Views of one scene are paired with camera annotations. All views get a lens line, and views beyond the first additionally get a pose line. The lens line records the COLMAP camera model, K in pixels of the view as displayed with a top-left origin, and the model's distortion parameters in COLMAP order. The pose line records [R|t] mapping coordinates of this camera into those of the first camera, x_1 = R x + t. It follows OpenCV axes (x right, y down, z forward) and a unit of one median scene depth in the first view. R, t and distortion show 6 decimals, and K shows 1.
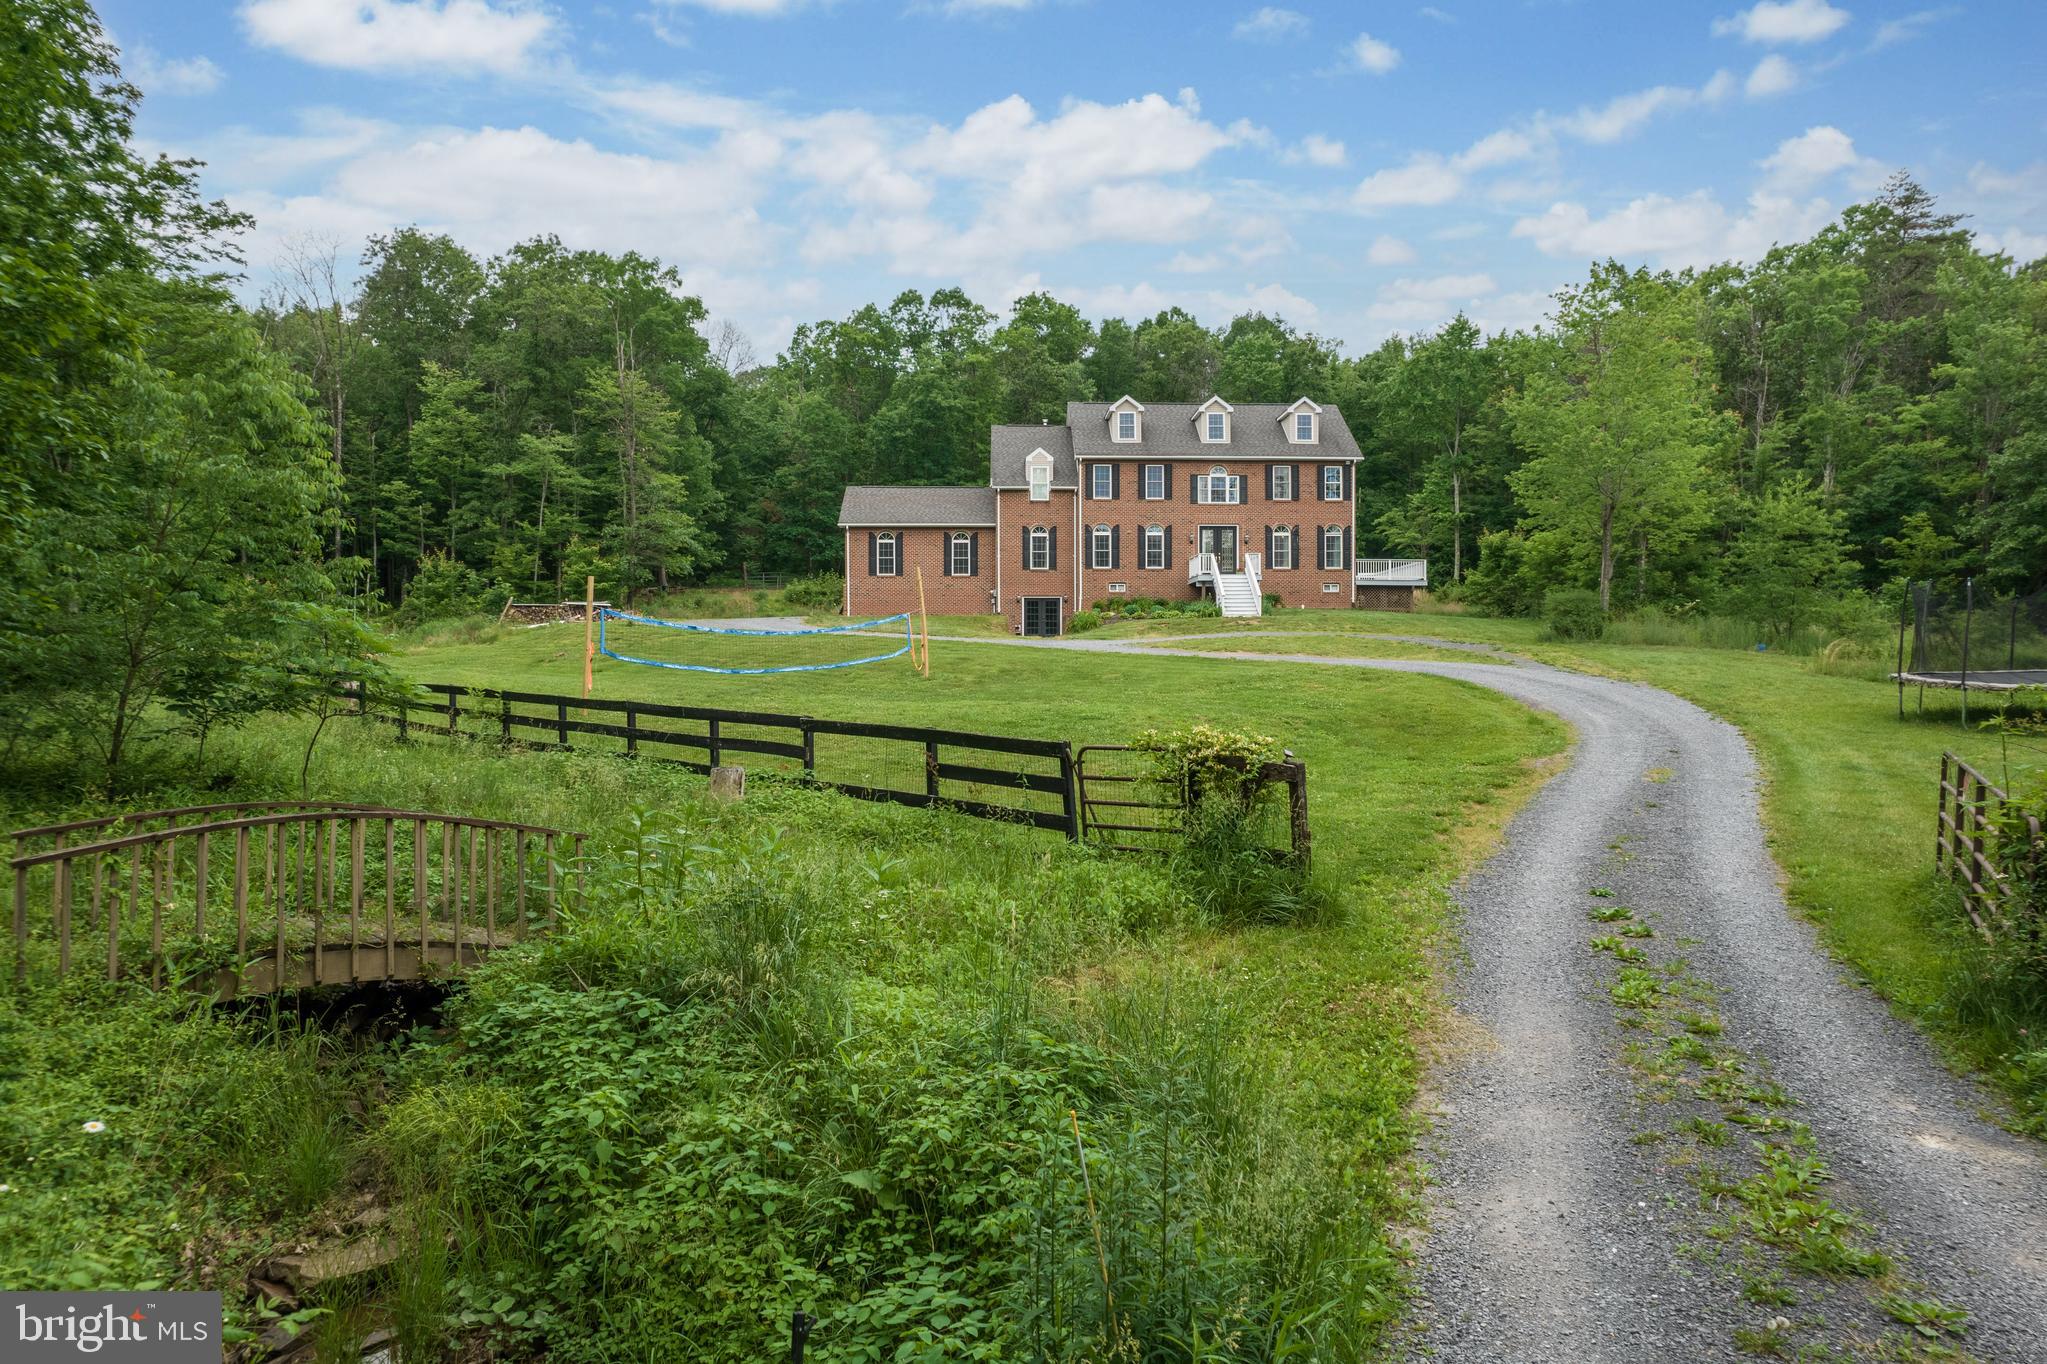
lens RADIAL K [[1313.5, 0, 1029.1], [0, 1313.5, 683.9], [0, 0, 1]] dist [-0.077098, 0.068467]
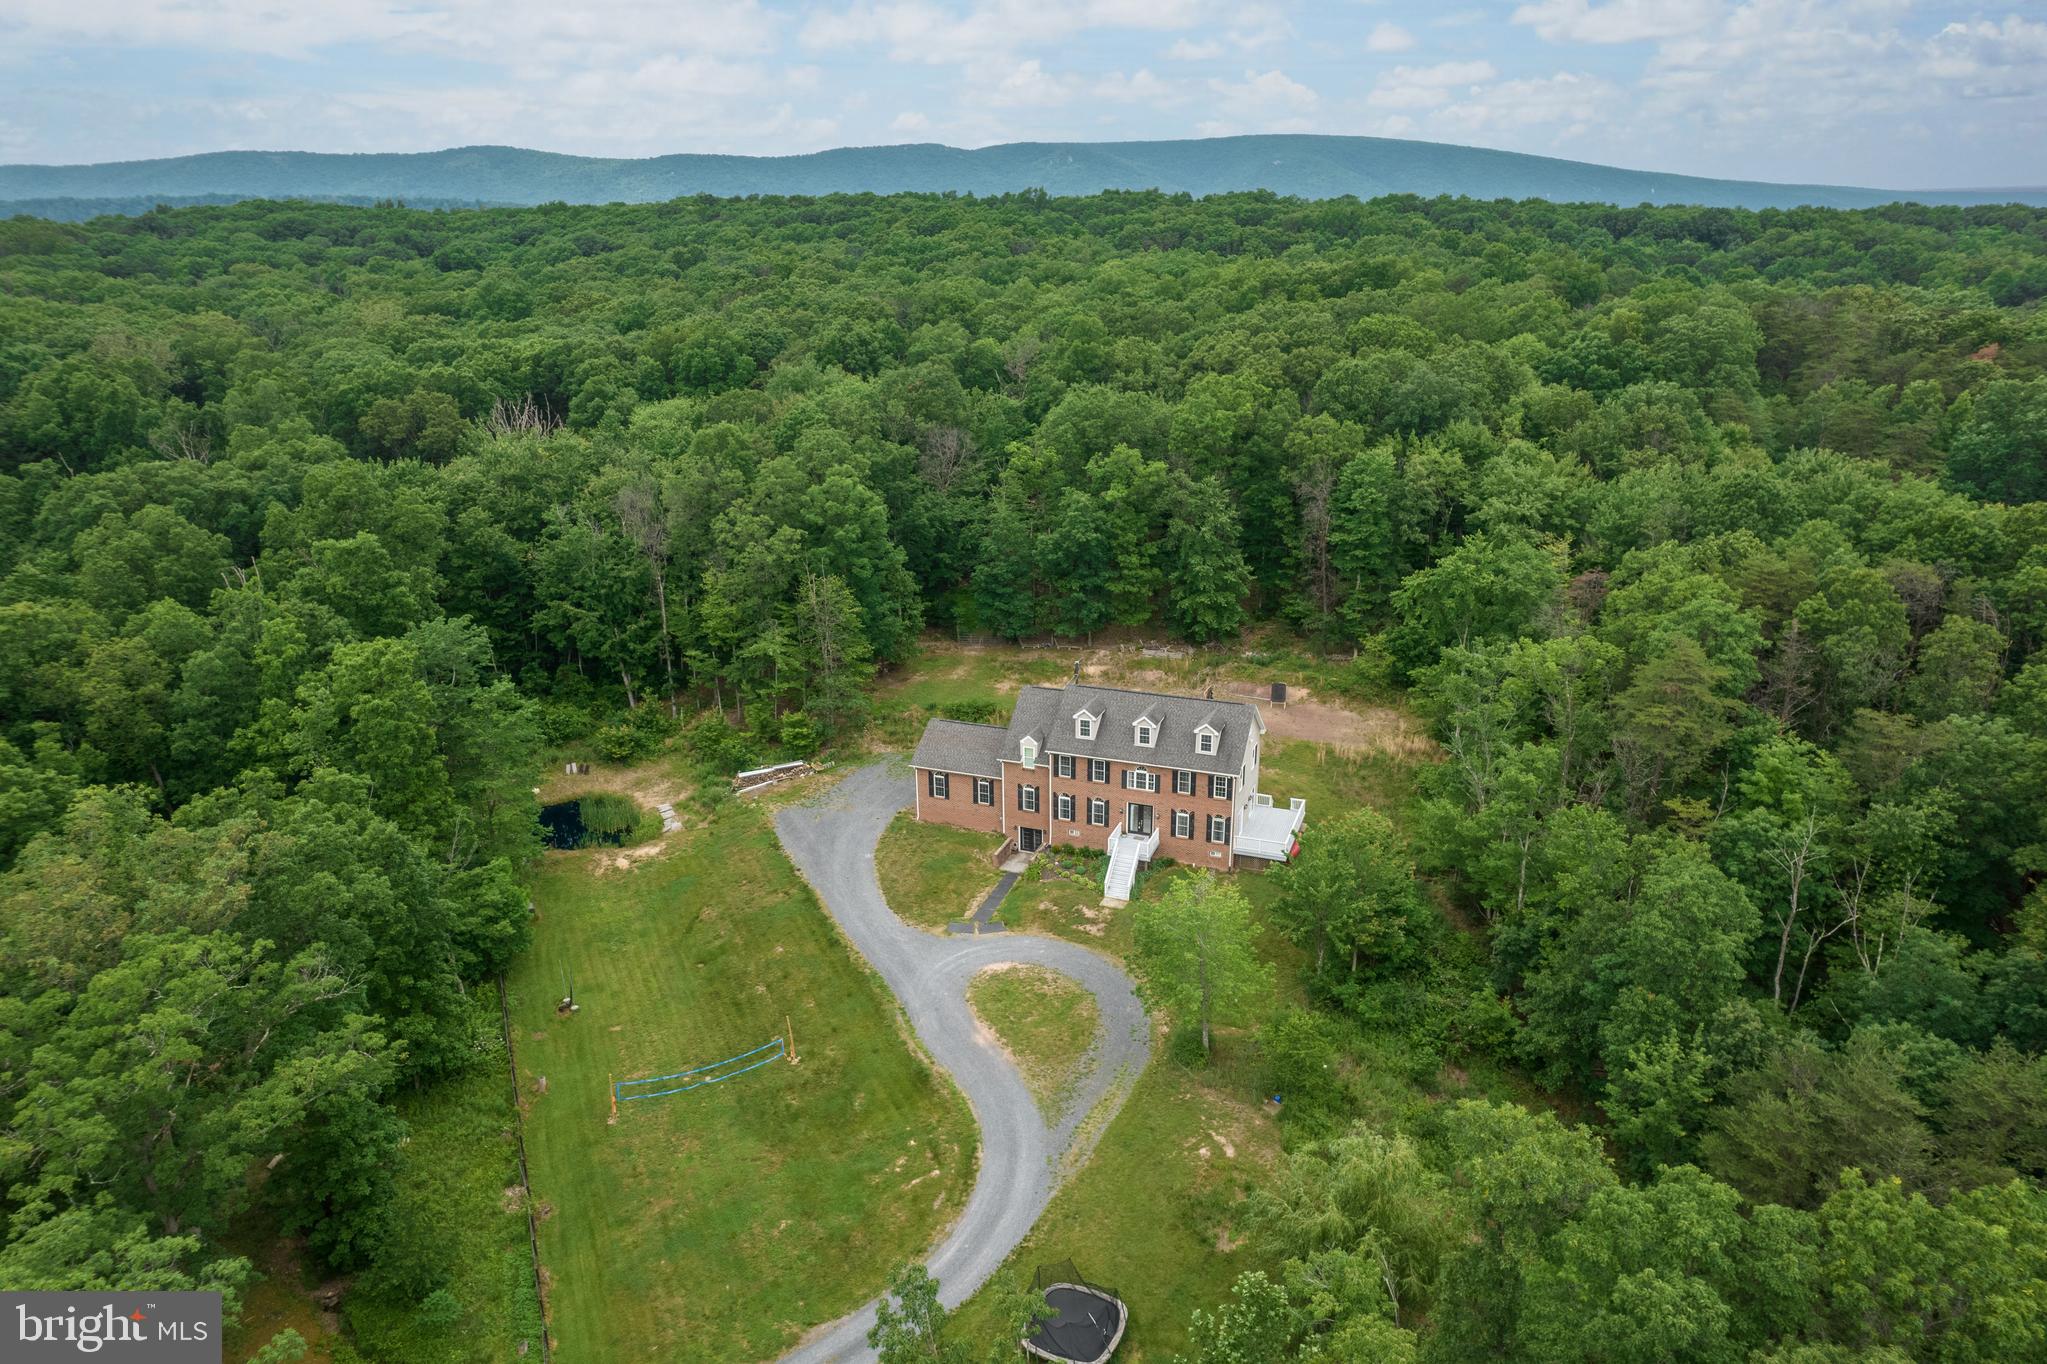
lens RADIAL K [[1313.5, 0, 1029.1], [0, 1313.5, 683.9], [0, 0, 1]] dist [-0.077098, 0.068467]
pose [[0.921630, 0.119558, -0.369195, 0.550602], [0.003689, 0.948617, 0.316404, -0.706471], [0.388053, -0.292970, 0.873833, -0.282938]]
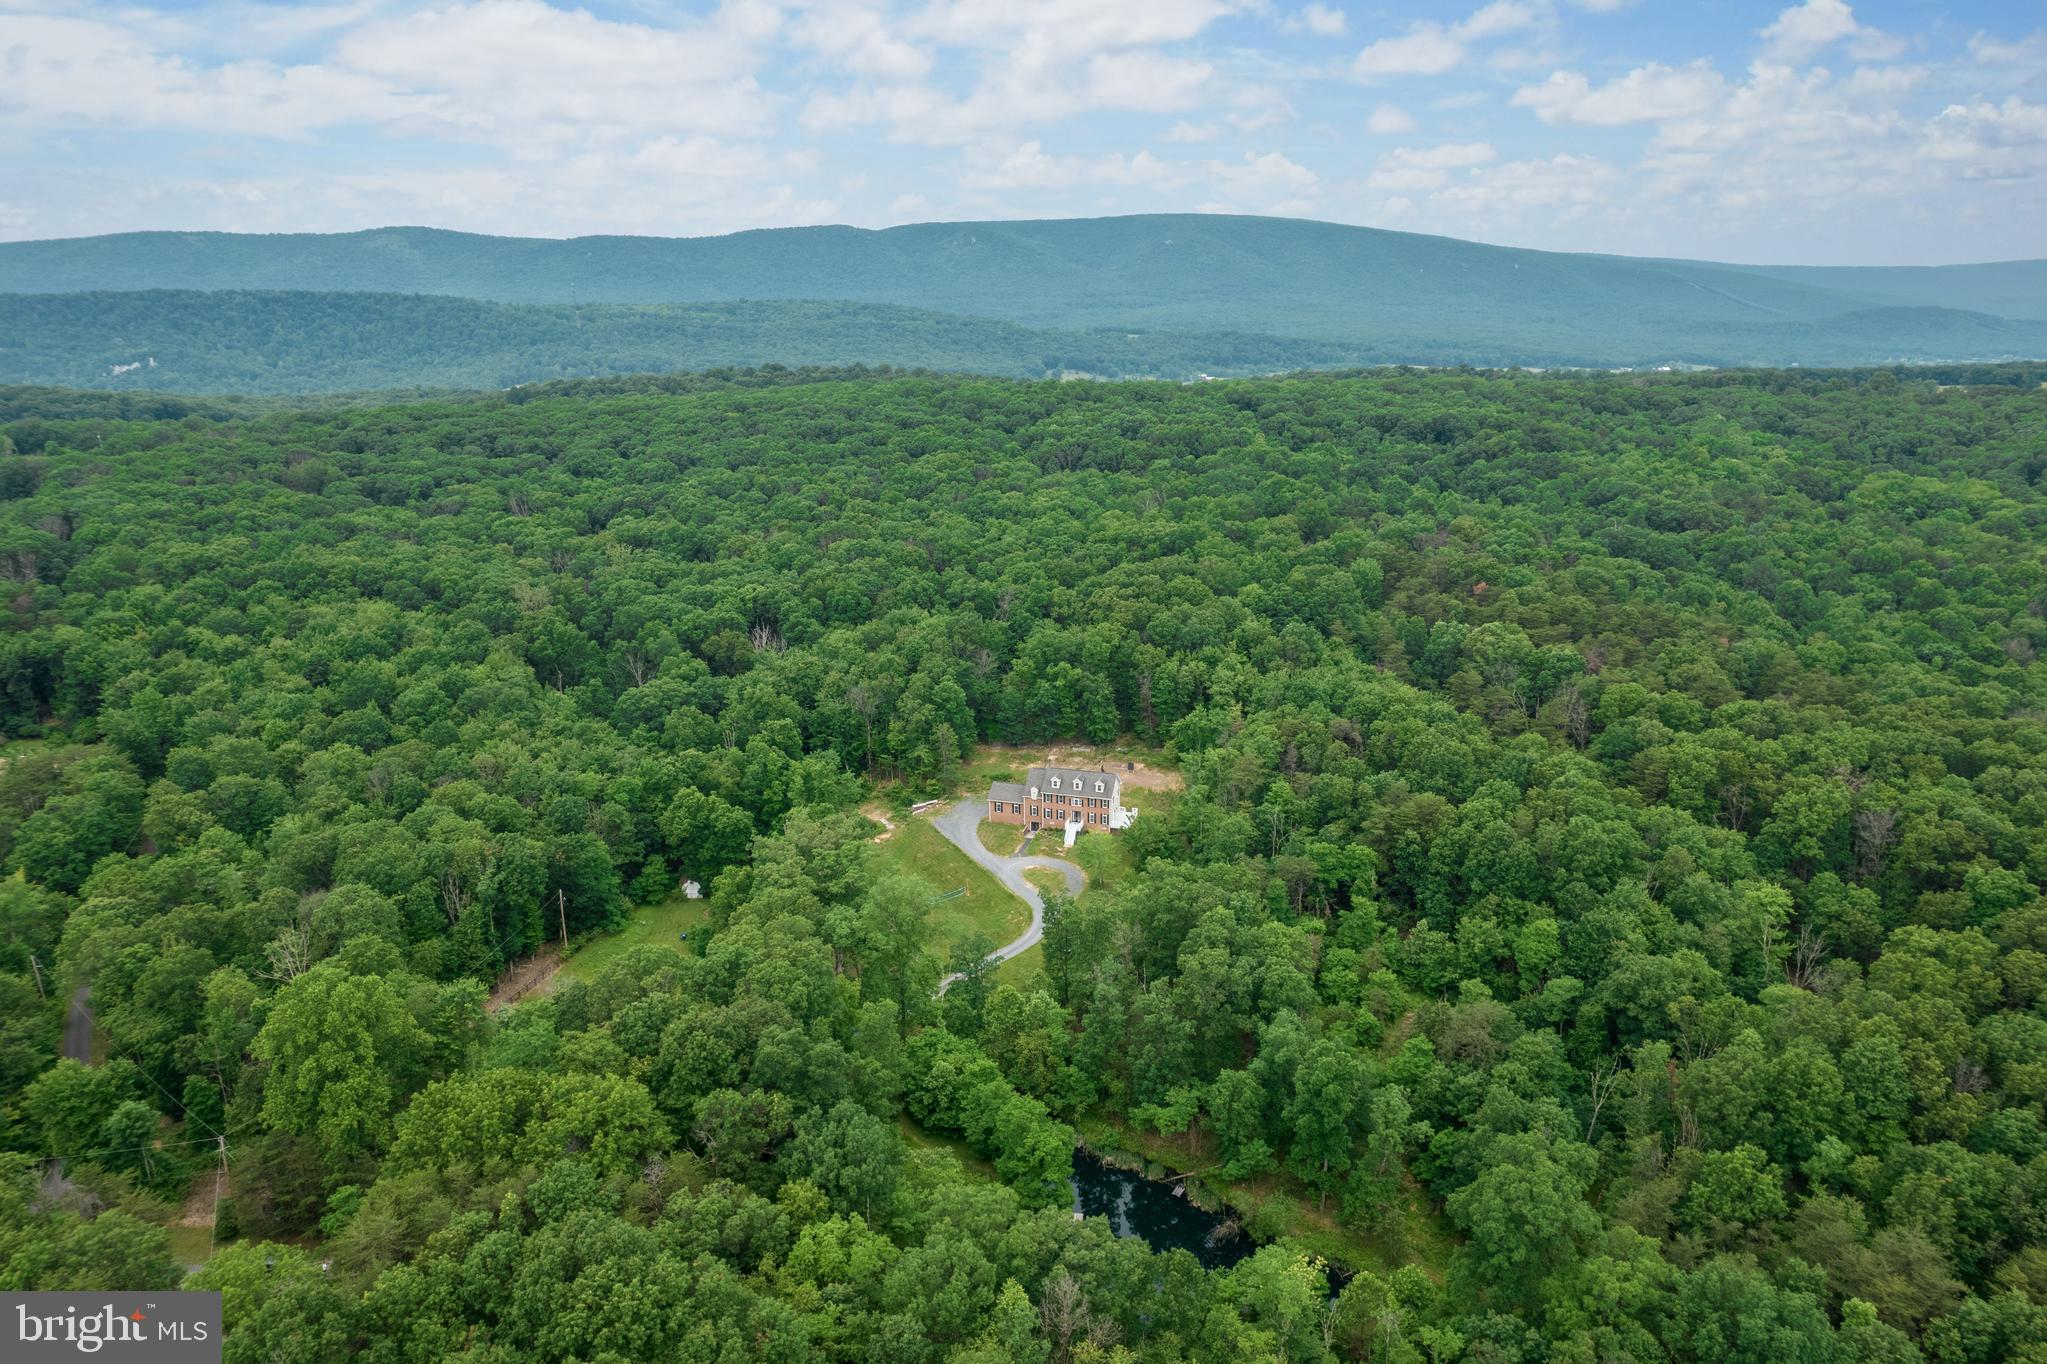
lens RADIAL K [[1313.5, 0, 1029.1], [0, 1313.5, 683.9], [0, 0, 1]] dist [-0.077098, 0.068467]
pose [[0.947507, 0.084547, -0.308355, 1.201860], [0.005031, 0.960344, 0.278773, -1.598765], [0.319696, -0.265691, 0.909507, -2.564278]]
